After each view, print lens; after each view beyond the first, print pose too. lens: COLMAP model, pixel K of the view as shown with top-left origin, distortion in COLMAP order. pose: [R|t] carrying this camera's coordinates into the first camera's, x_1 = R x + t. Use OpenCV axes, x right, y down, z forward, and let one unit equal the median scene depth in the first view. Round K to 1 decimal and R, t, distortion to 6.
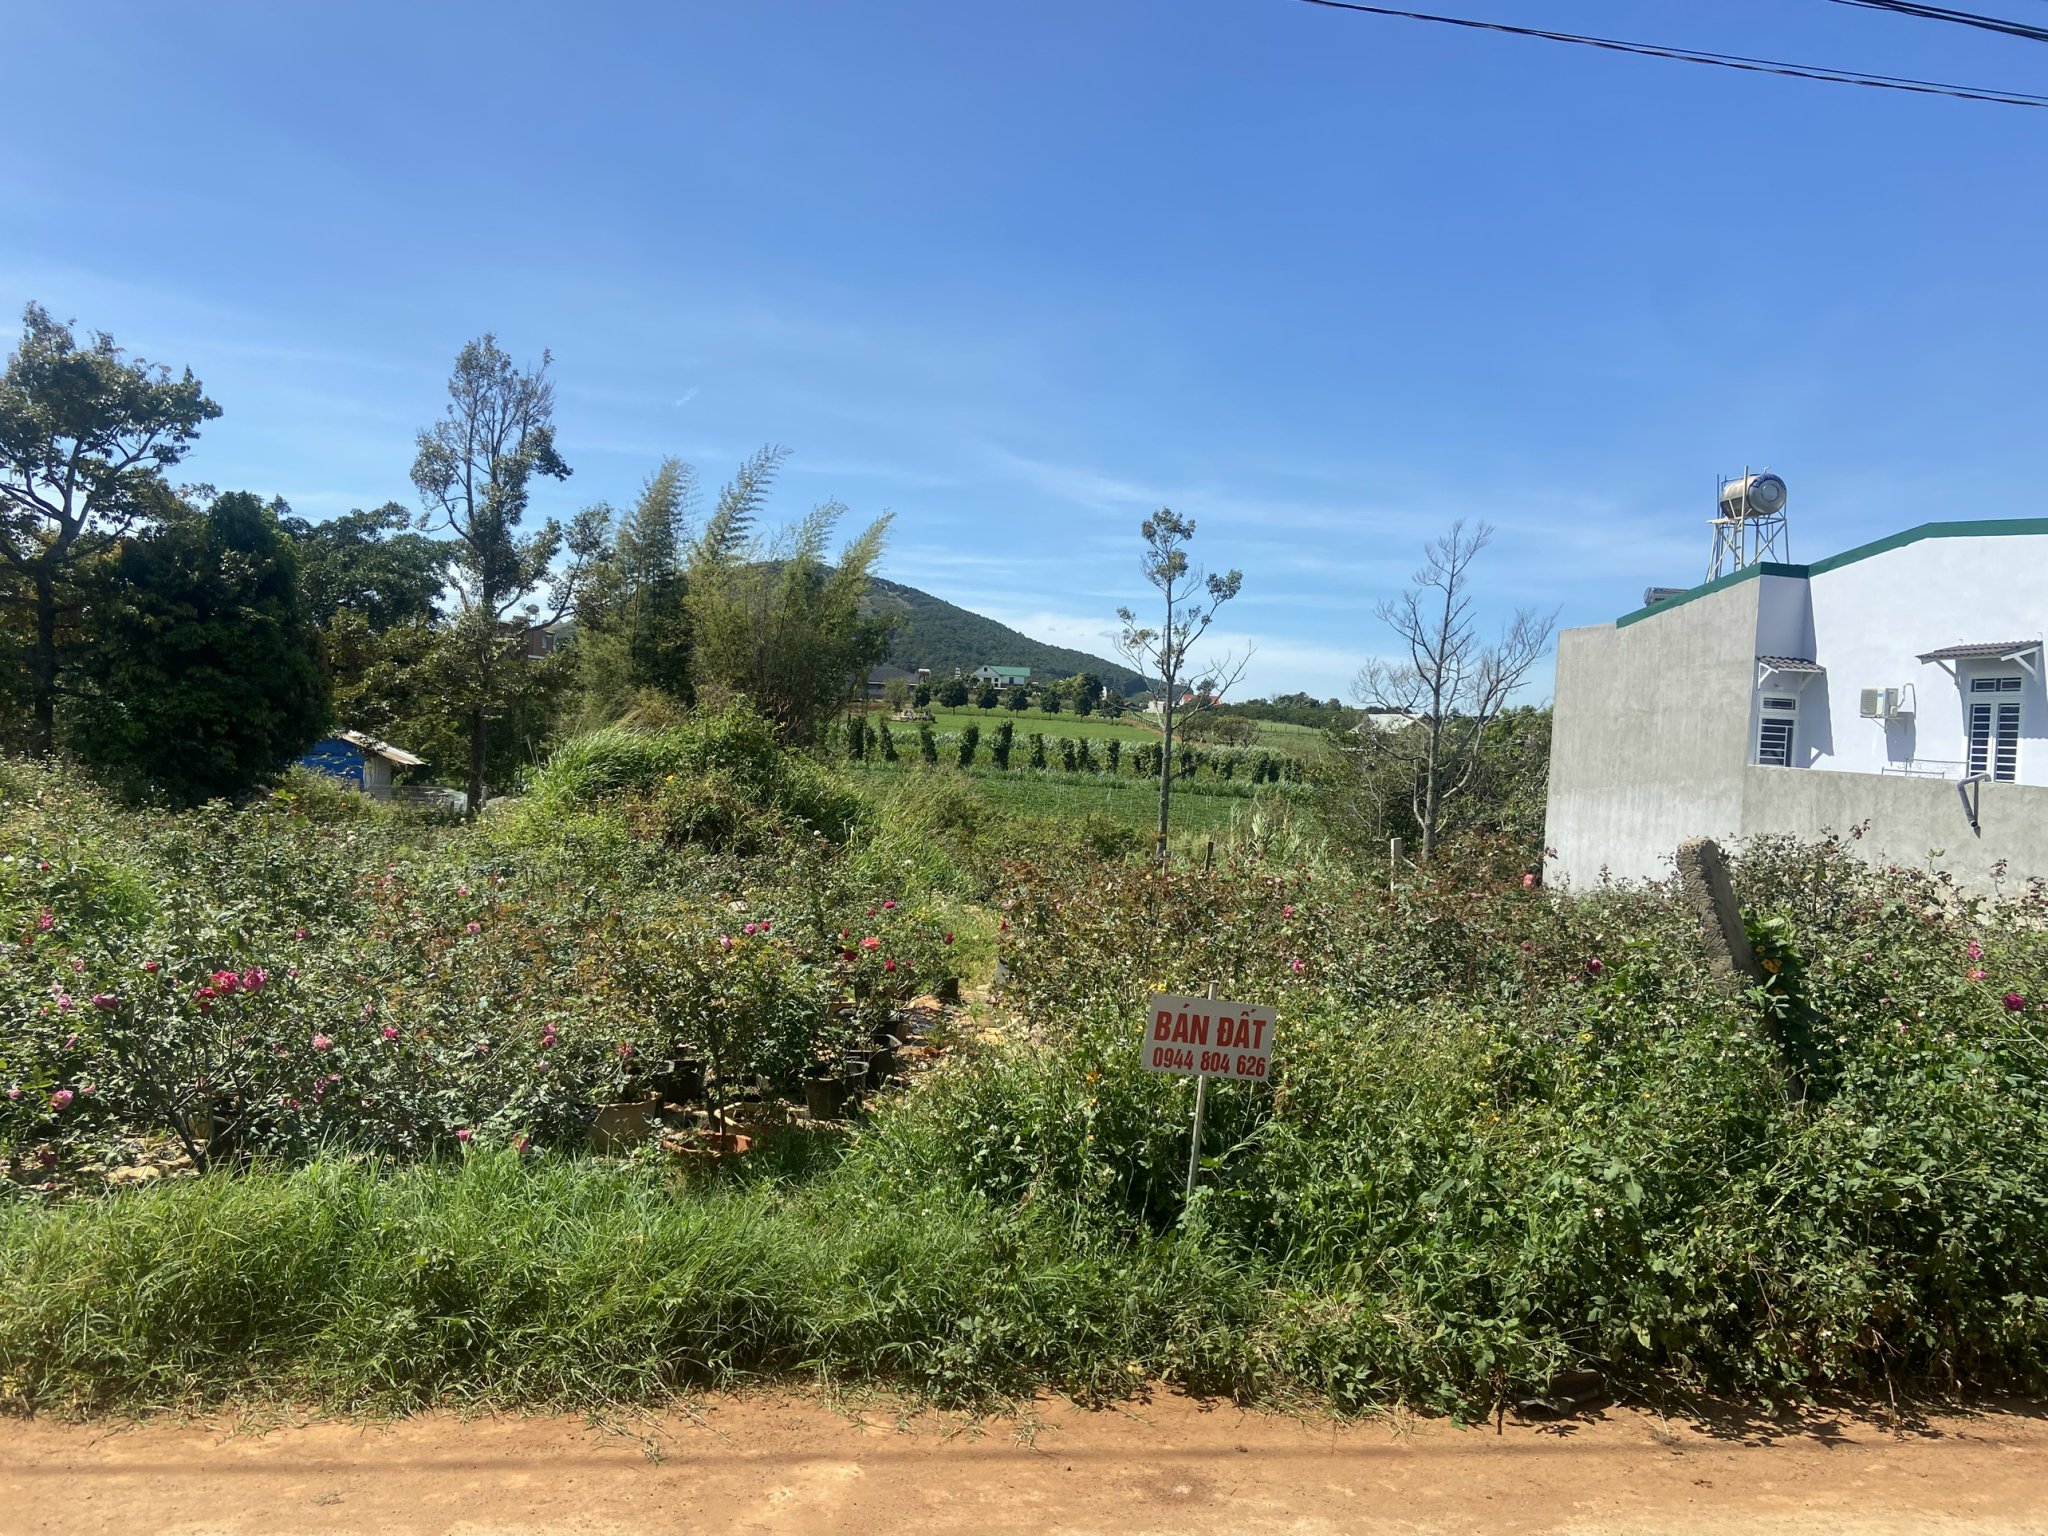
lens RADIAL K [[1558.6, 0, 1015.5], [0, 1558.6, 735.3], [0, 0, 1]] dist [0.058879, -0.001959]
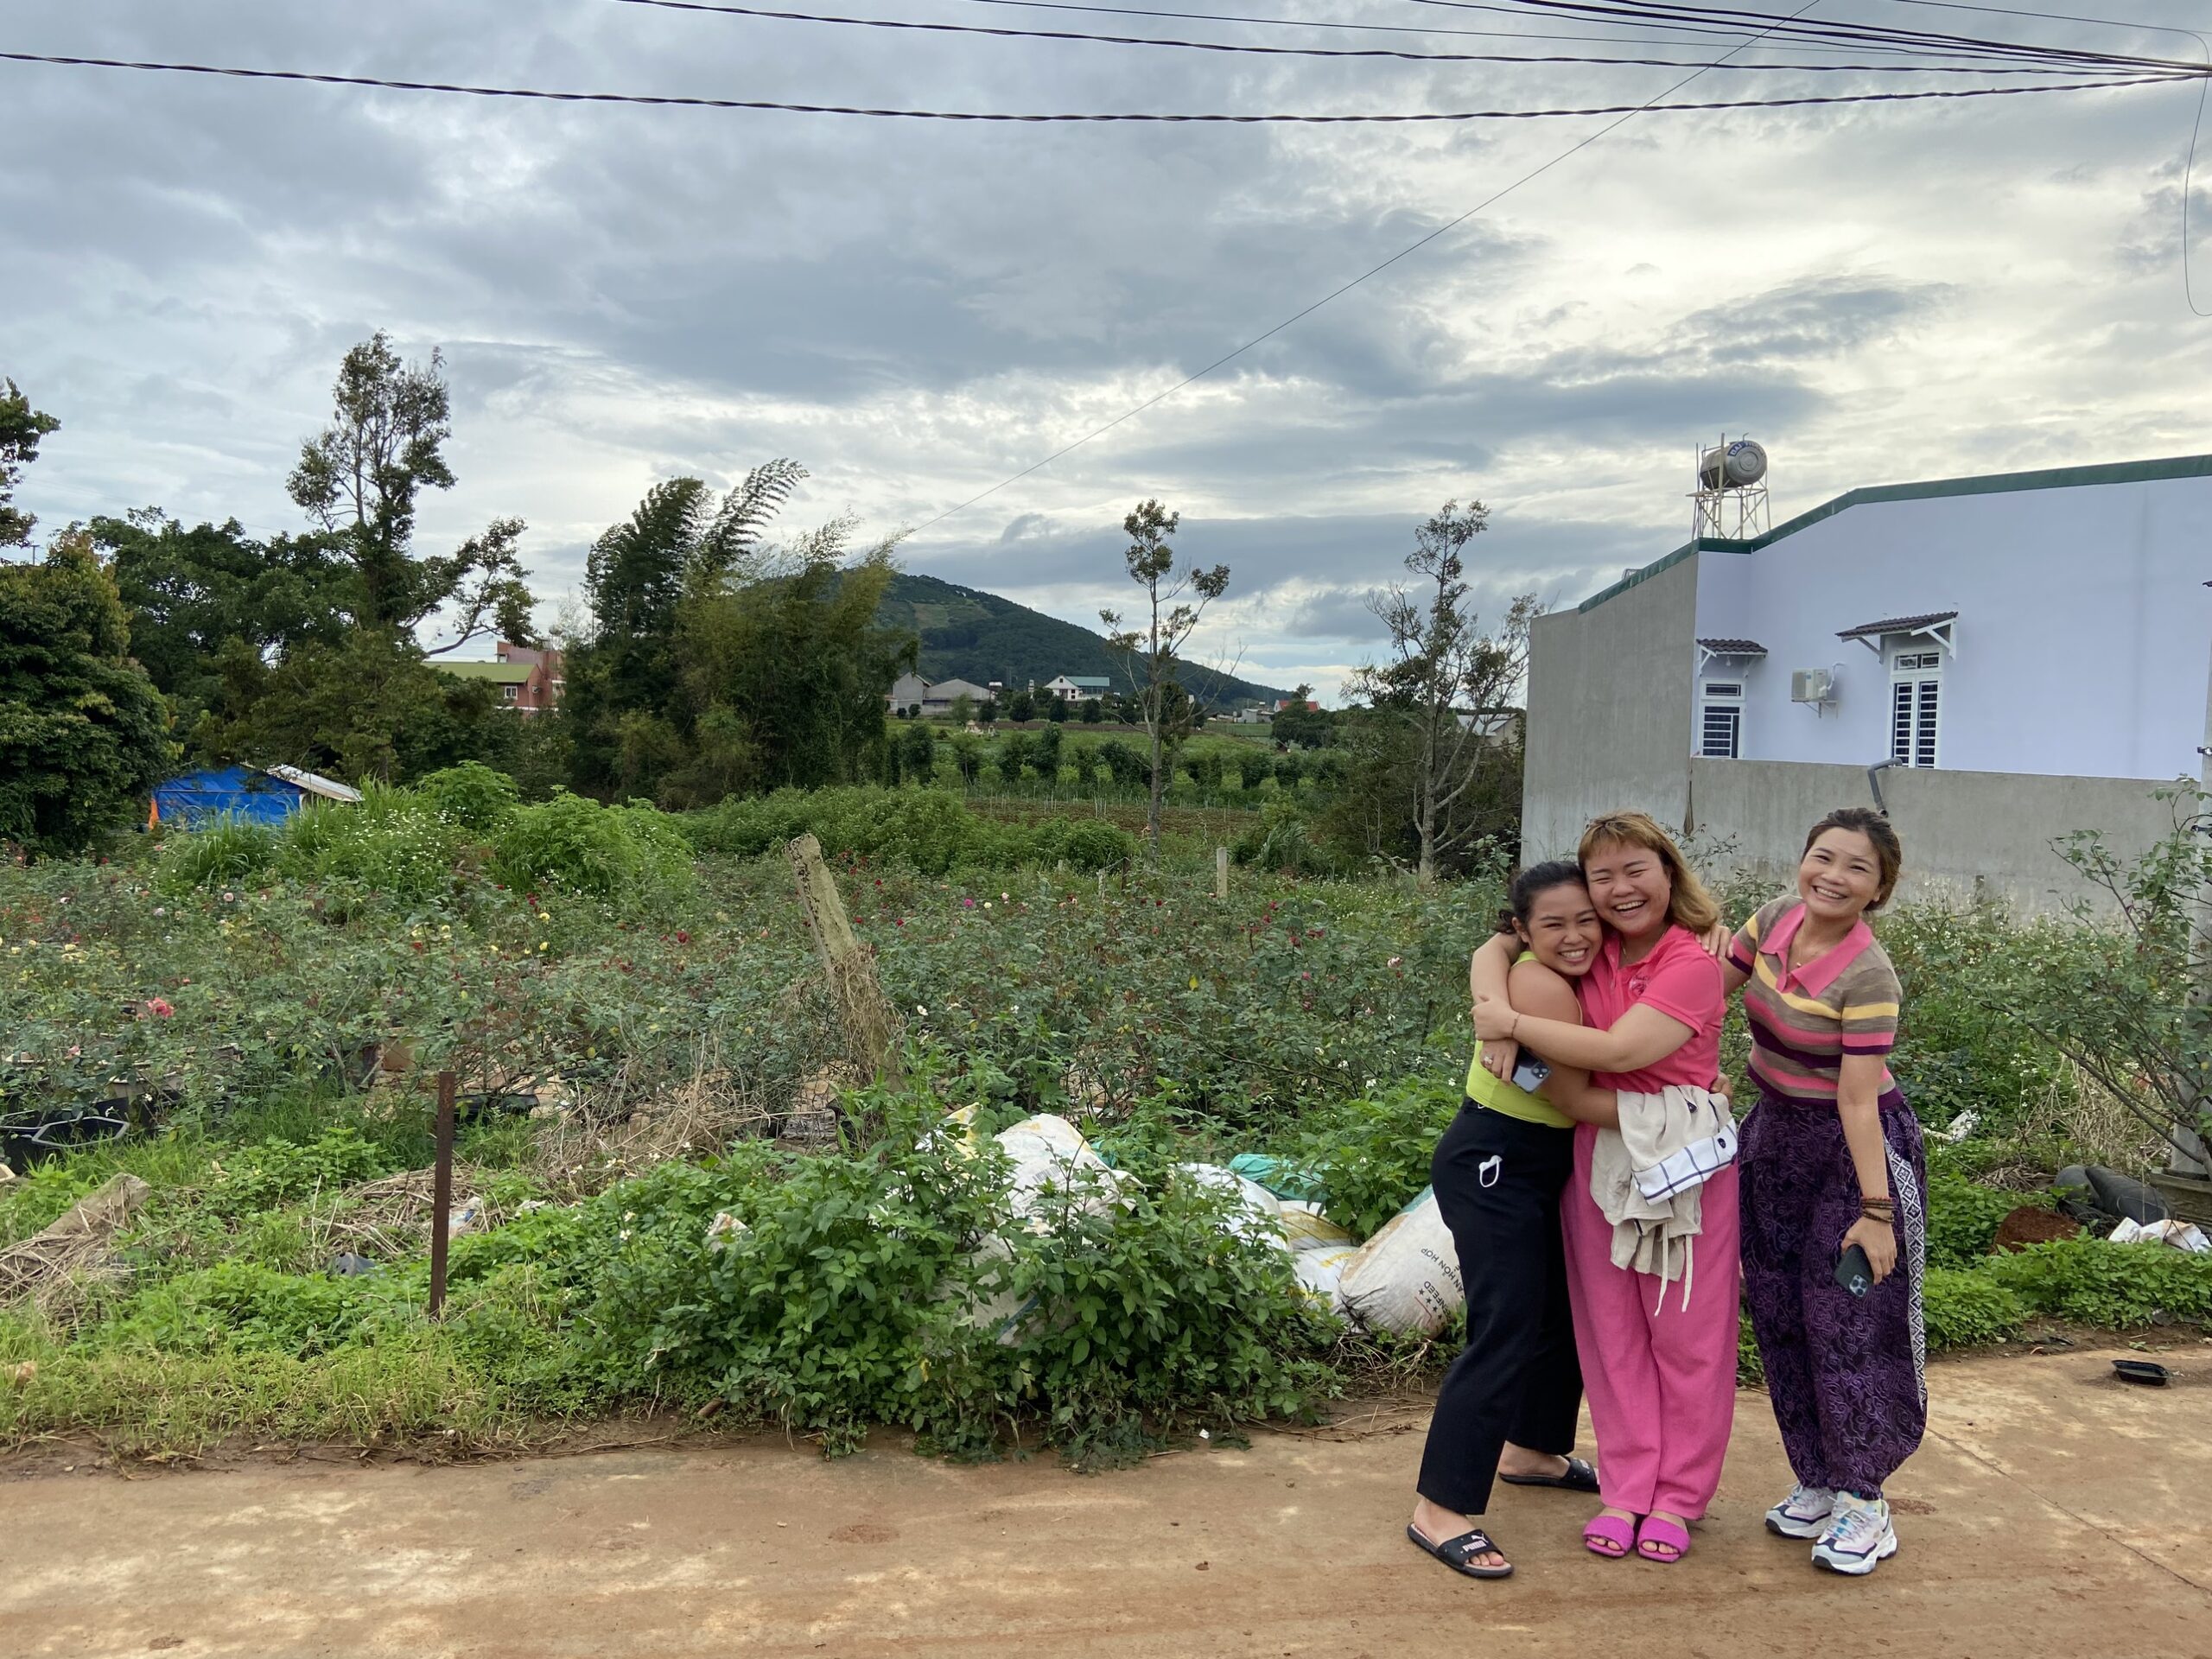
lens RADIAL K [[1686.9, 0, 1137.7], [0, 1686.9, 772.4], [0, 0, 1]] dist [0.080506, -0.005529]
pose [[0.999323, -0.032906, -0.016425, 0.126307], [0.033111, 0.999375, 0.012344, 0.003828], [0.016009, -0.012880, 0.999789, -0.001397]]
